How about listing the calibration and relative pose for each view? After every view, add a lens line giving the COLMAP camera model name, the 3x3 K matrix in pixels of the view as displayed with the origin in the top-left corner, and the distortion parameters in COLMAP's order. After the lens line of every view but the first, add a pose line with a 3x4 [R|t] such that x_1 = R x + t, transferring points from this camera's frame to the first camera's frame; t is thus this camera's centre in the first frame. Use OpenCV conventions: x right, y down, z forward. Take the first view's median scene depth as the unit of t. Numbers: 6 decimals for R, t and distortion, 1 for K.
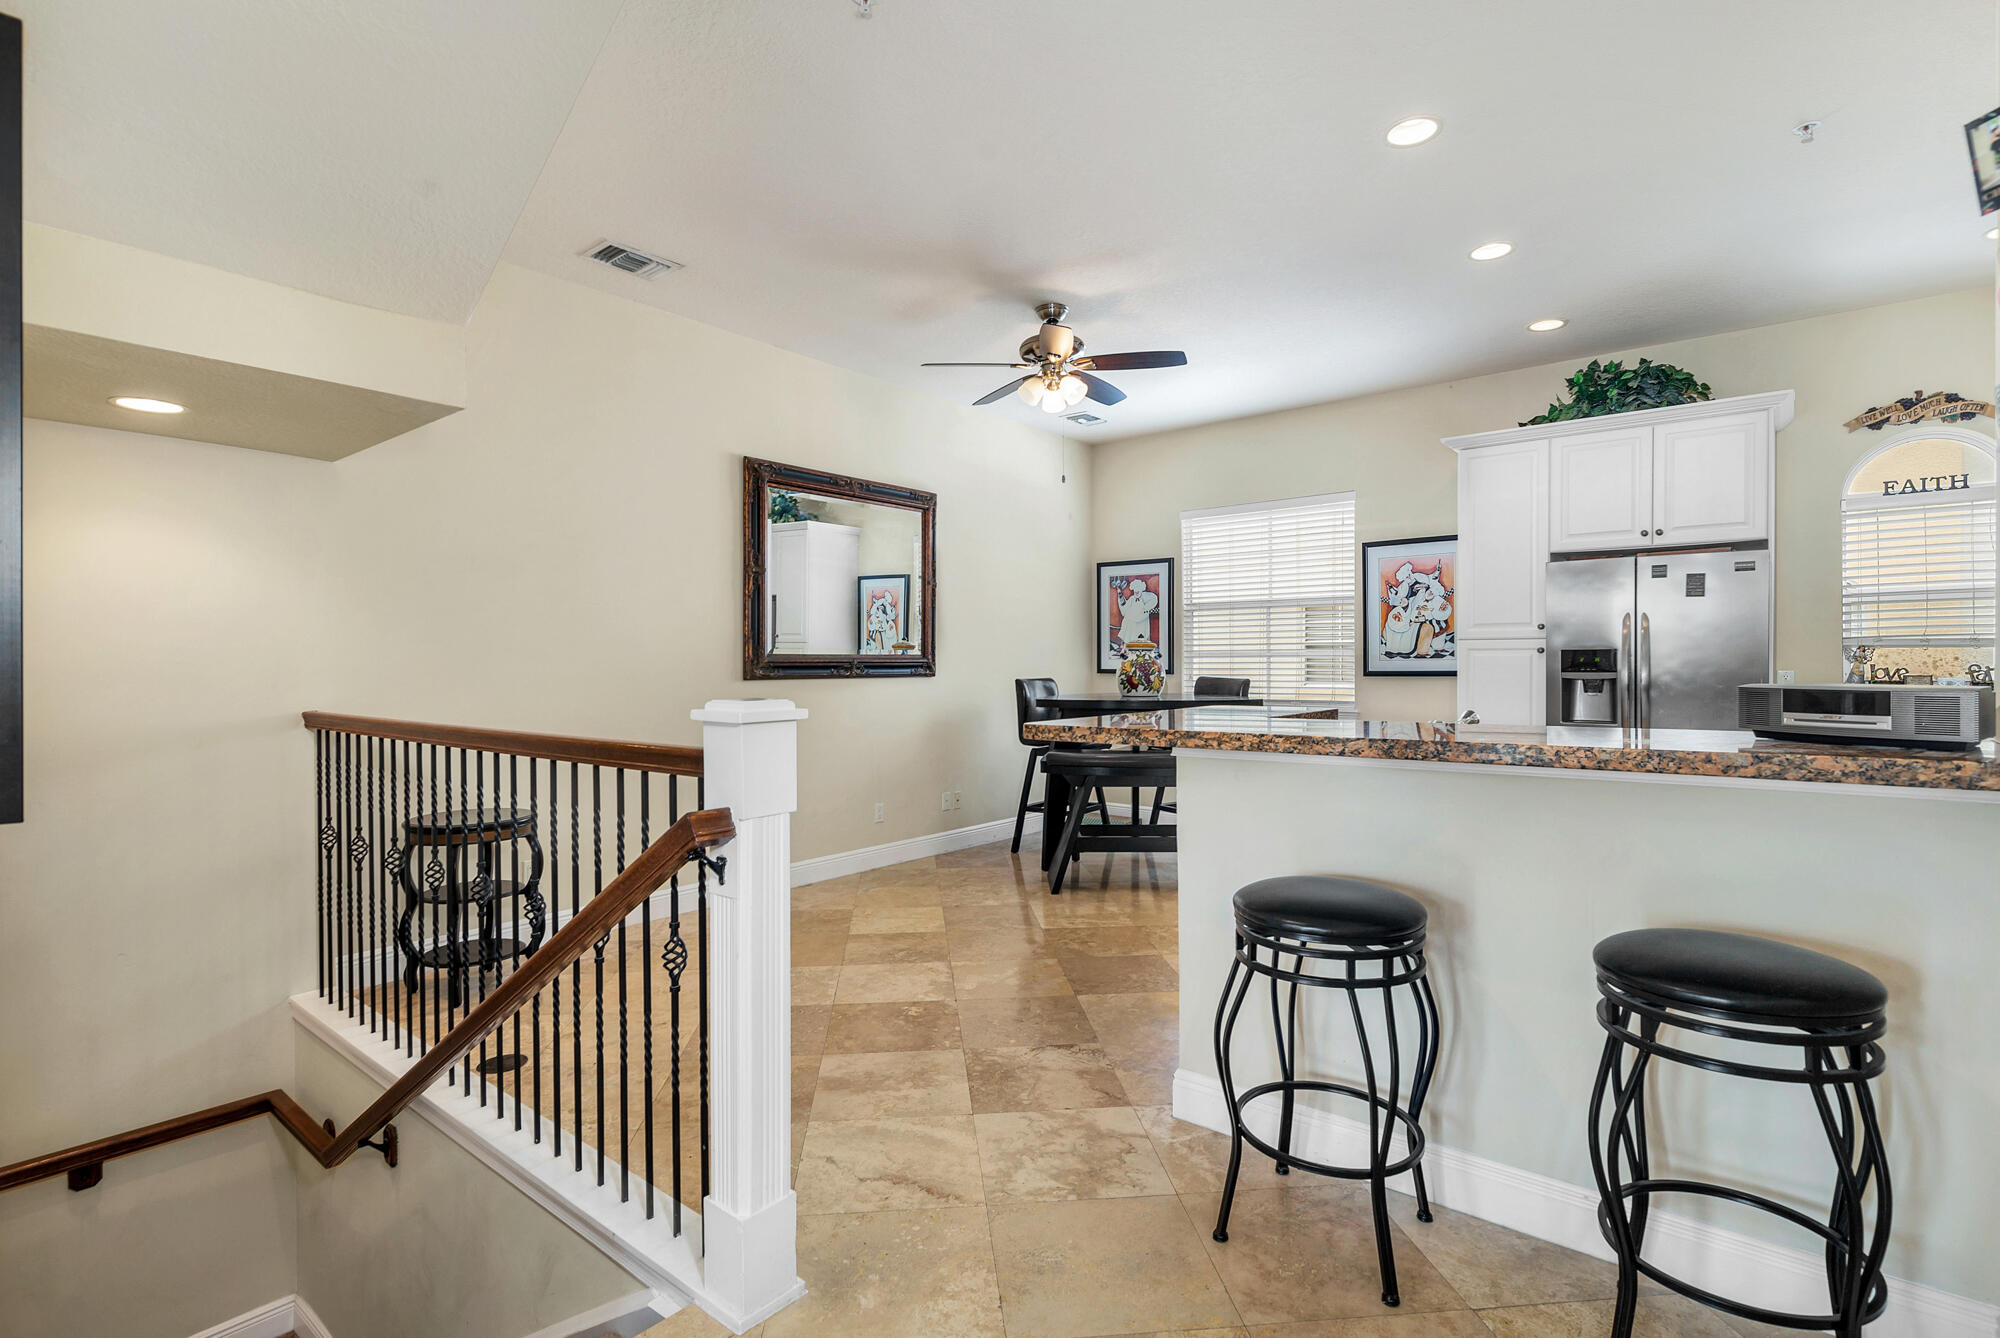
lens RADIAL K [[926.1, 0, 982.1], [0, 926.1, 659.3], [0, 0, 1]] dist [-0.004379, -0.000407]
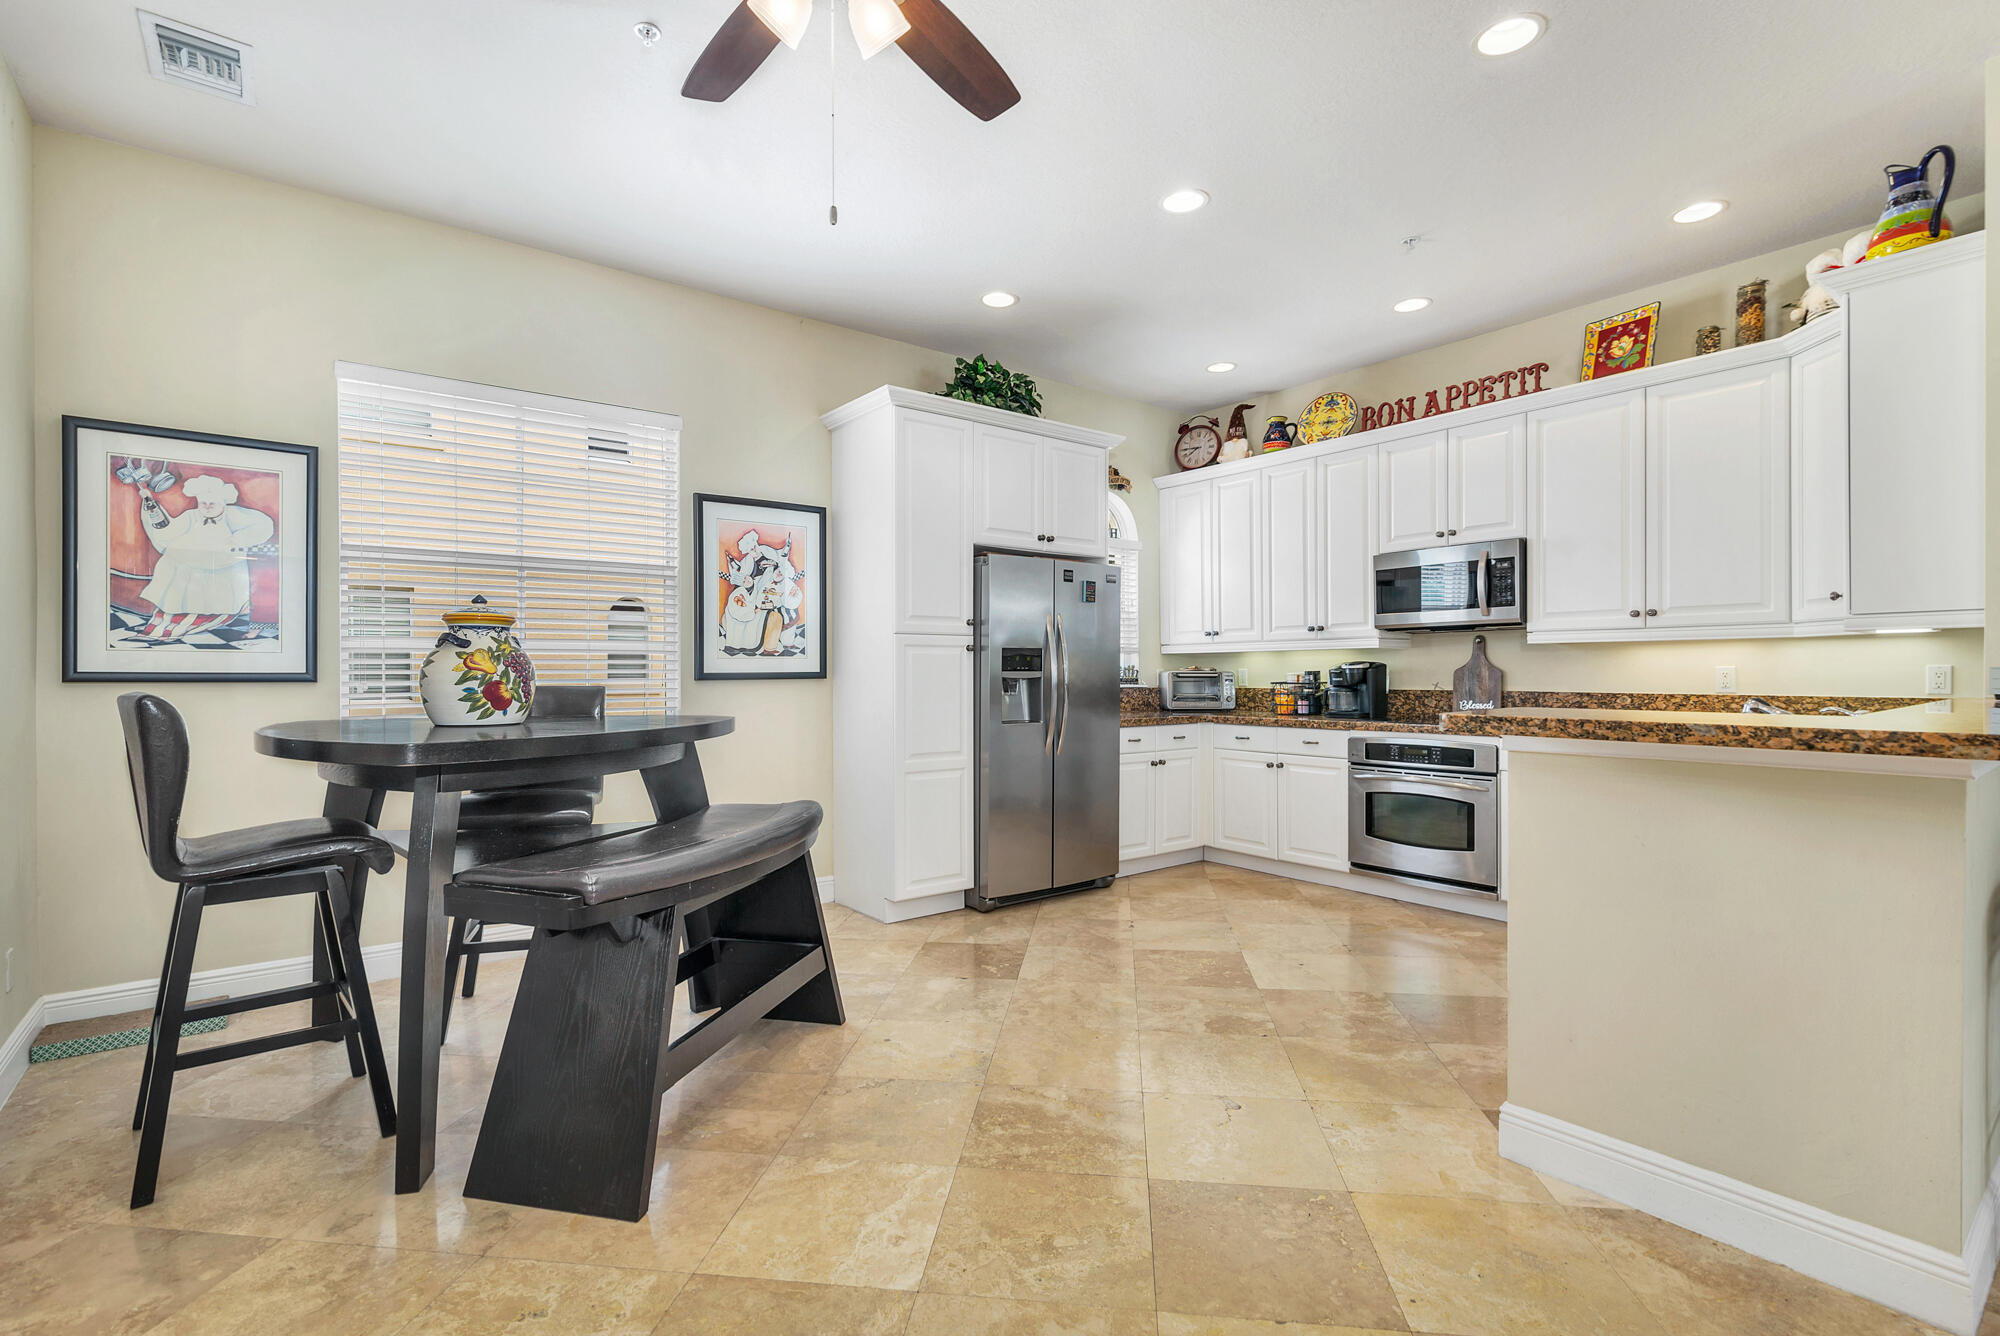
lens RADIAL K [[926.1, 0, 980.9], [0, 926.1, 684.2], [0, 0, 1]] dist [-0.004379, -0.000407]
pose [[0.229308, -0.008929, 0.973313, -0.240136], [-0.004183, 0.999940, 0.010158, 0.013642], [-0.973345, -0.006401, 0.229256, 0.648834]]
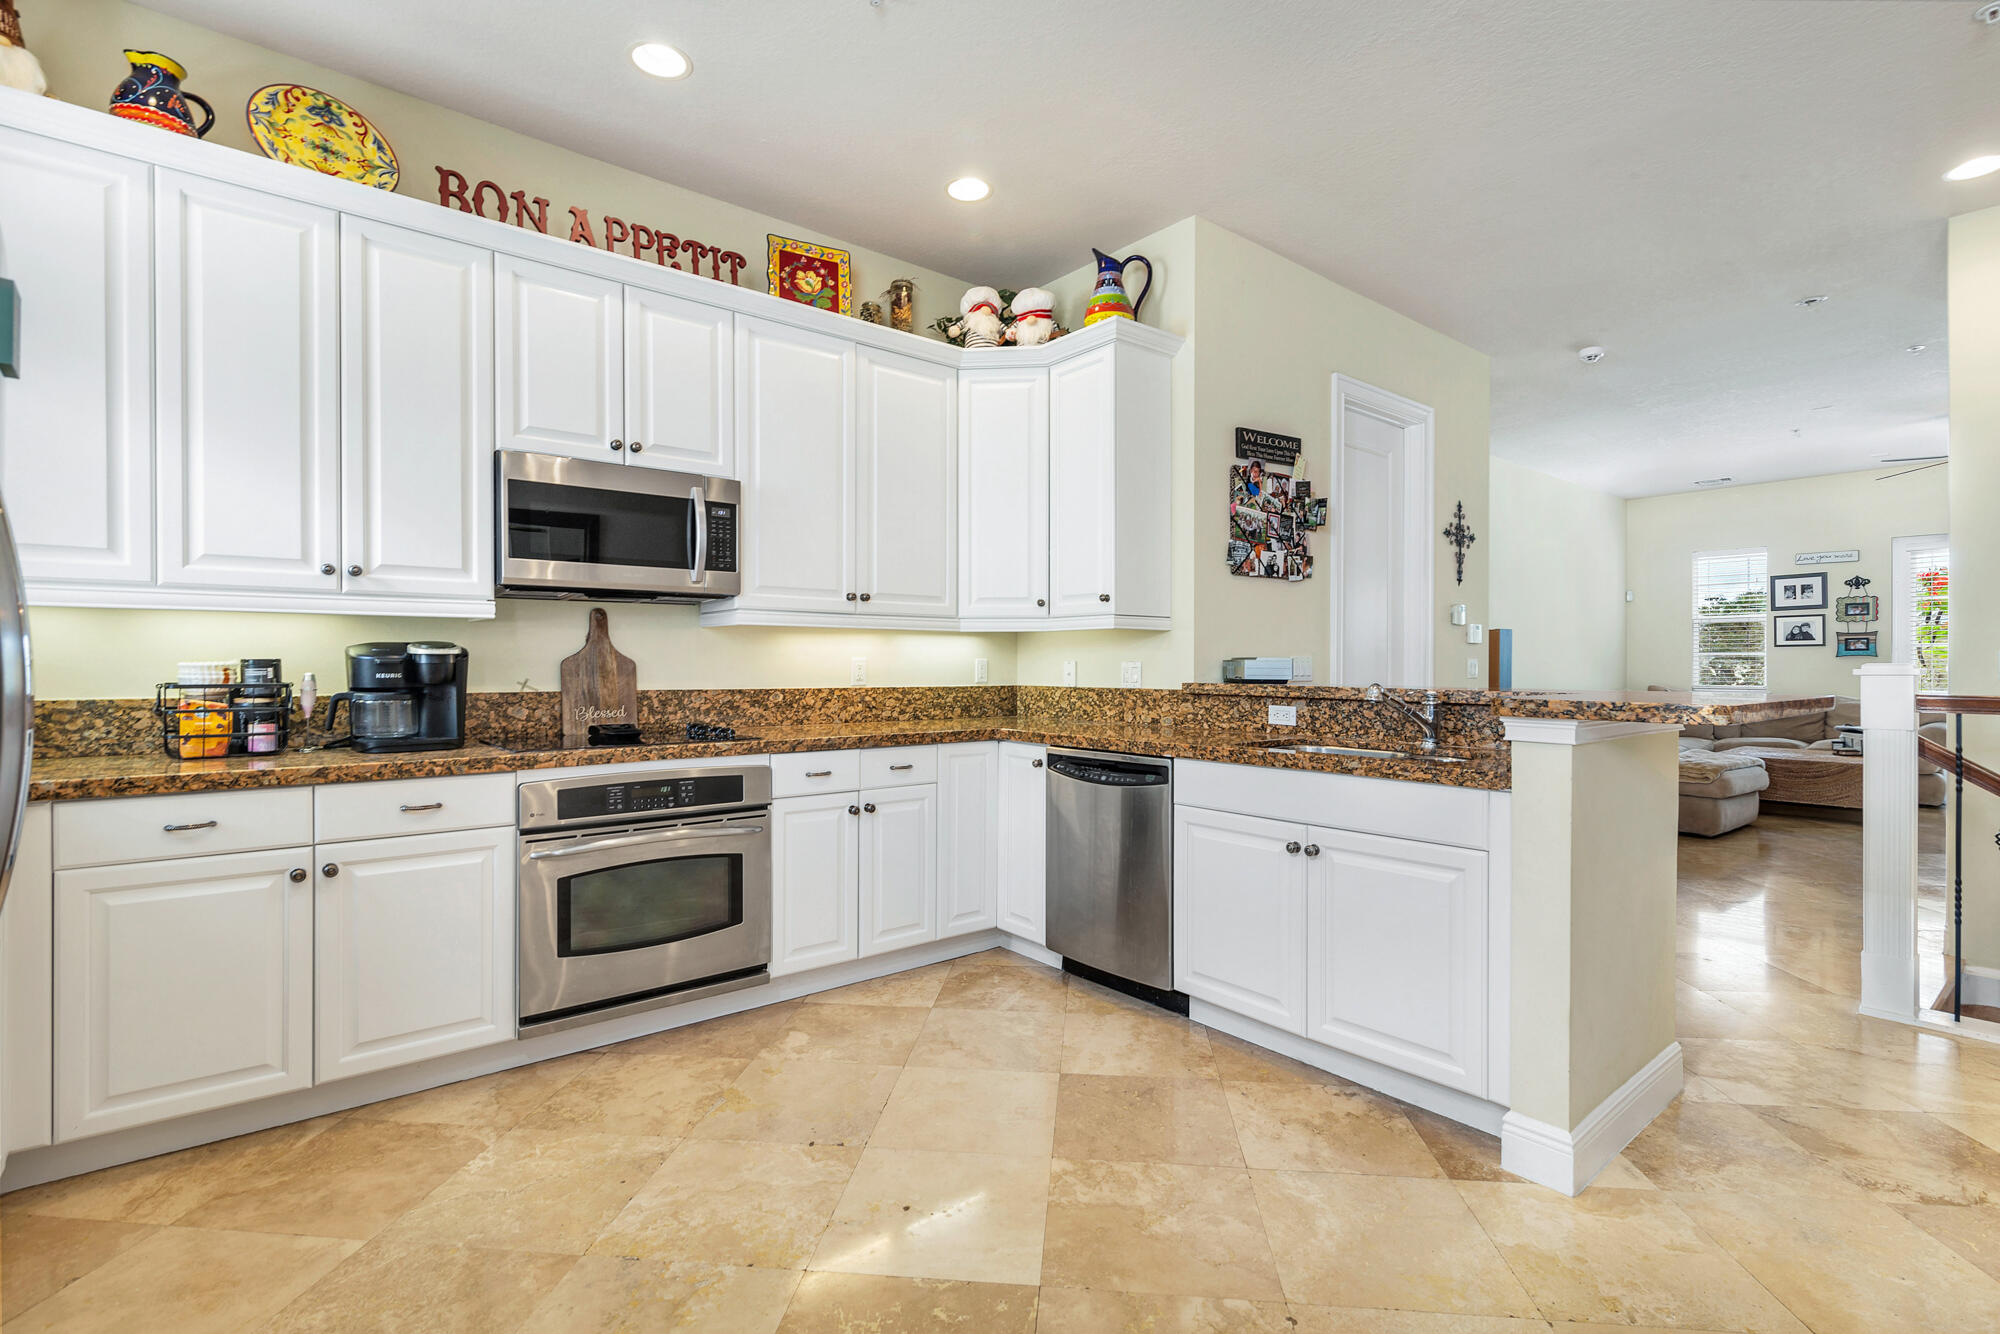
lens RADIAL K [[926.1, 0, 990.9], [0, 926.1, 672.4], [0, 0, 1]] dist [-0.004379, -0.000407]
pose [[-0.983538, 0.001095, 0.180697, 0.324248], [0.001220, 0.999999, 0.000577, 0.015086], [-0.180696, 0.000788, -0.983539, 0.901466]]
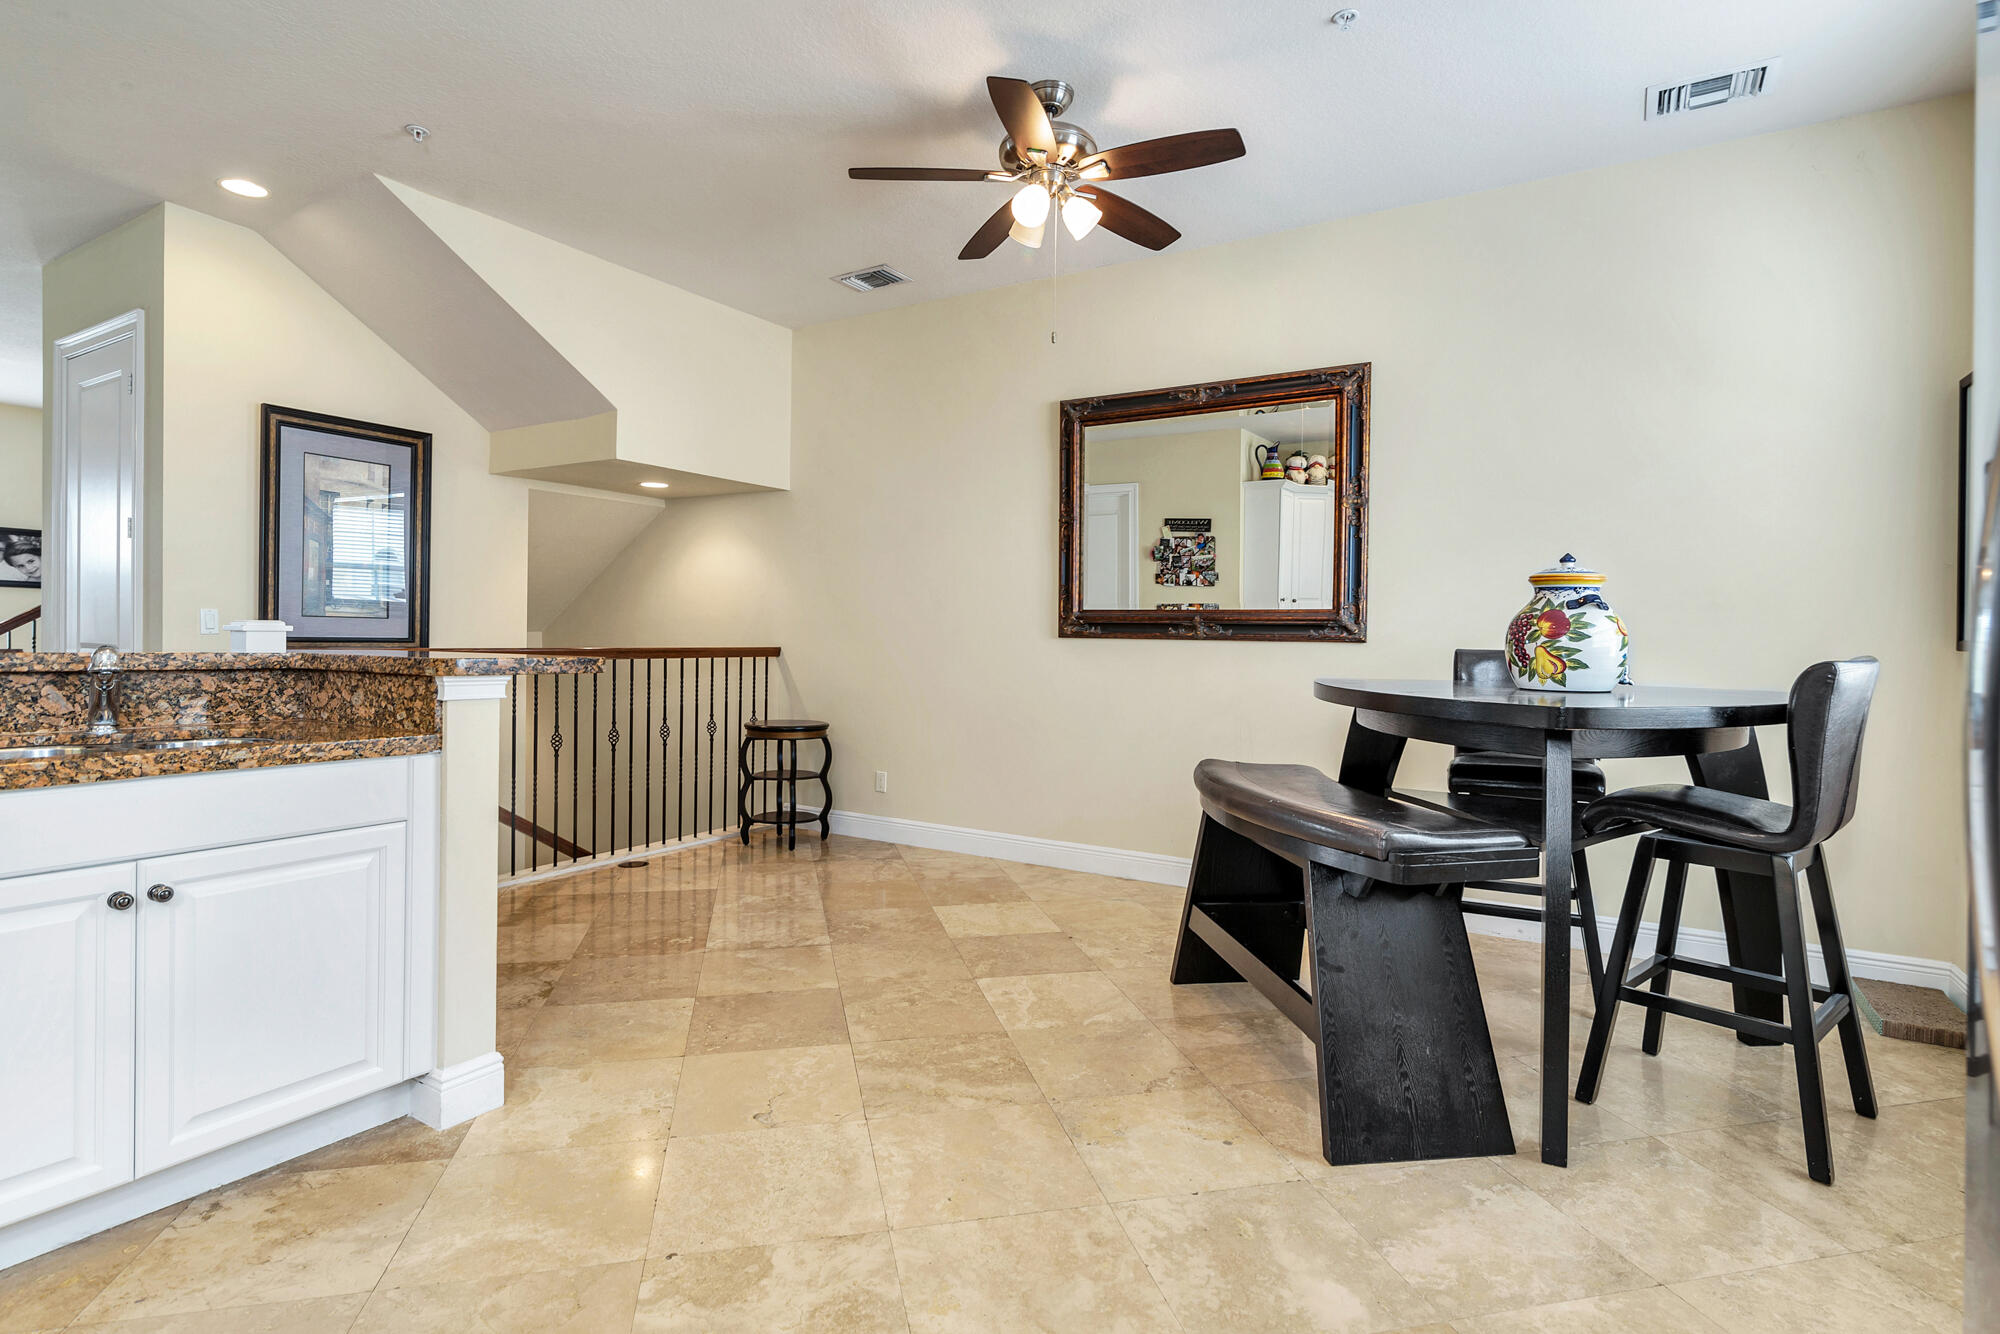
lens RADIAL K [[960.8, 0, 1025.7], [0, 960.8, 650.2], [0, 0, 1]] dist [-0.003623, -0.000432]
pose [[0.171634, 0.019995, -0.984958, 0.596125], [-0.007143, 0.999793, 0.019051, 0.013819], [0.985135, 0.003766, 0.171741, 0.669950]]
